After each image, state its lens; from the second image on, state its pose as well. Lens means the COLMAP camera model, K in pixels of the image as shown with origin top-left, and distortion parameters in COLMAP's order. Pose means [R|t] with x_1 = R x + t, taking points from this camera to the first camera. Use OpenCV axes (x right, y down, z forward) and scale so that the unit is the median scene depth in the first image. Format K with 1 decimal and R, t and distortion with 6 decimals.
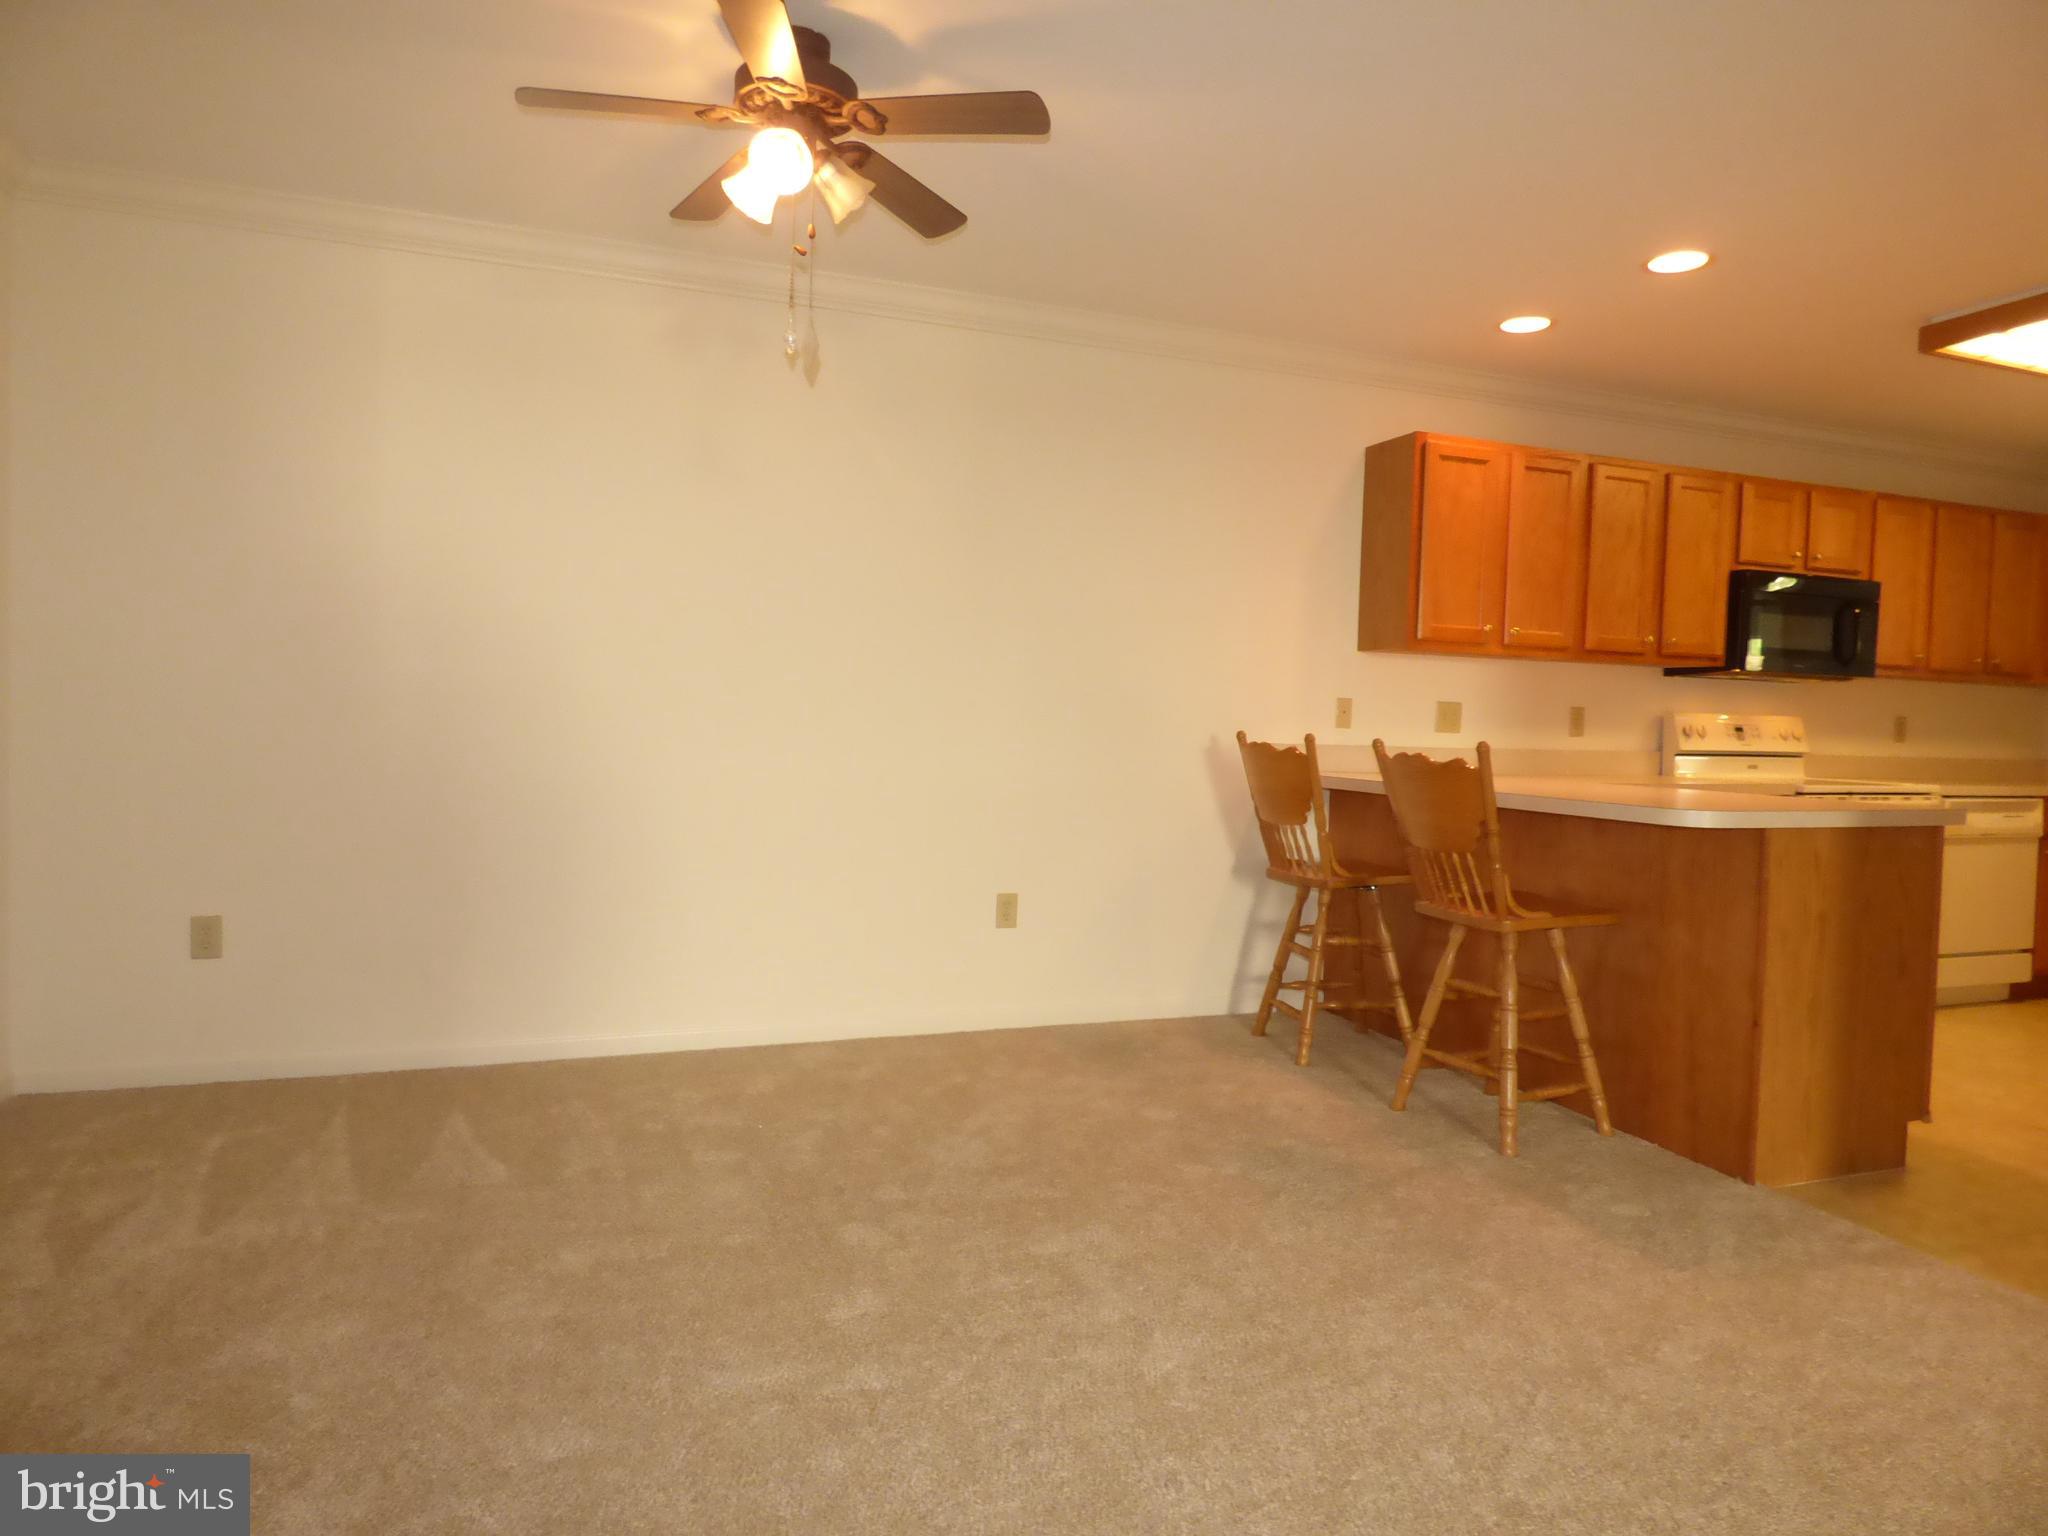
lens RADIAL K [[1204.9, 0, 1028.4], [0, 1204.9, 767.3], [0, 0, 1]] dist [-0.029102, -0.002544]
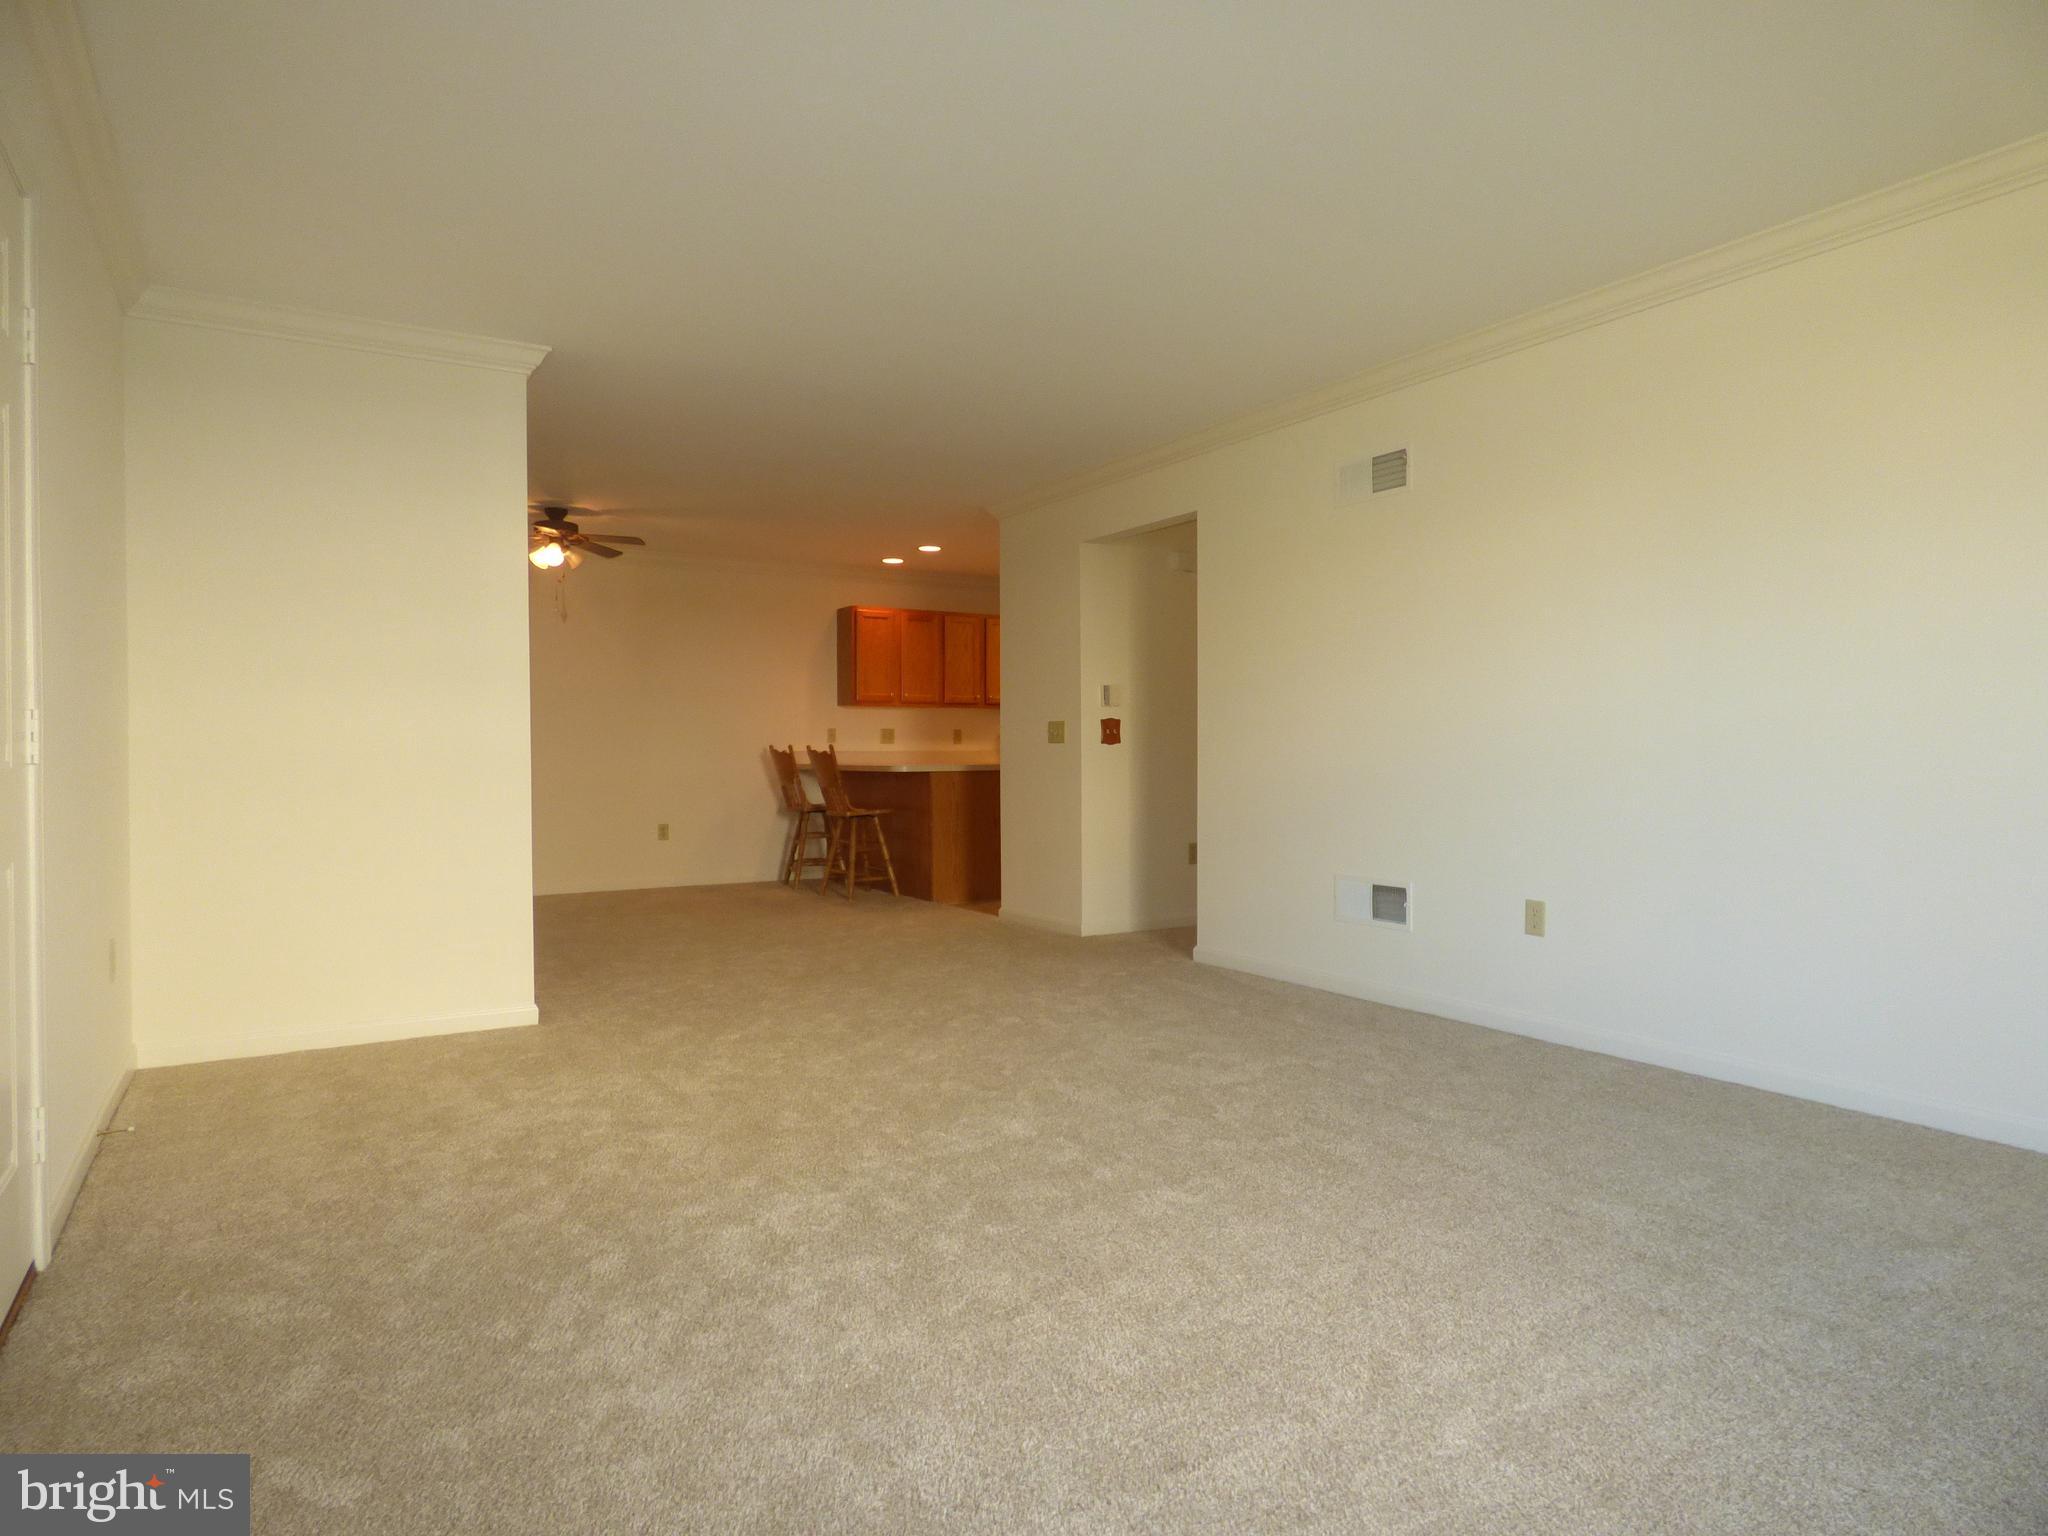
lens RADIAL K [[1204.9, 0, 1016.6], [0, 1204.9, 763.5], [0, 0, 1]] dist [-0.029102, -0.002544]
pose [[0.980638, -0.030875, 0.193381, 0.186974], [0.036936, 0.998931, -0.027813, 0.079571], [-0.192316, 0.034417, 0.980729, -1.209406]]
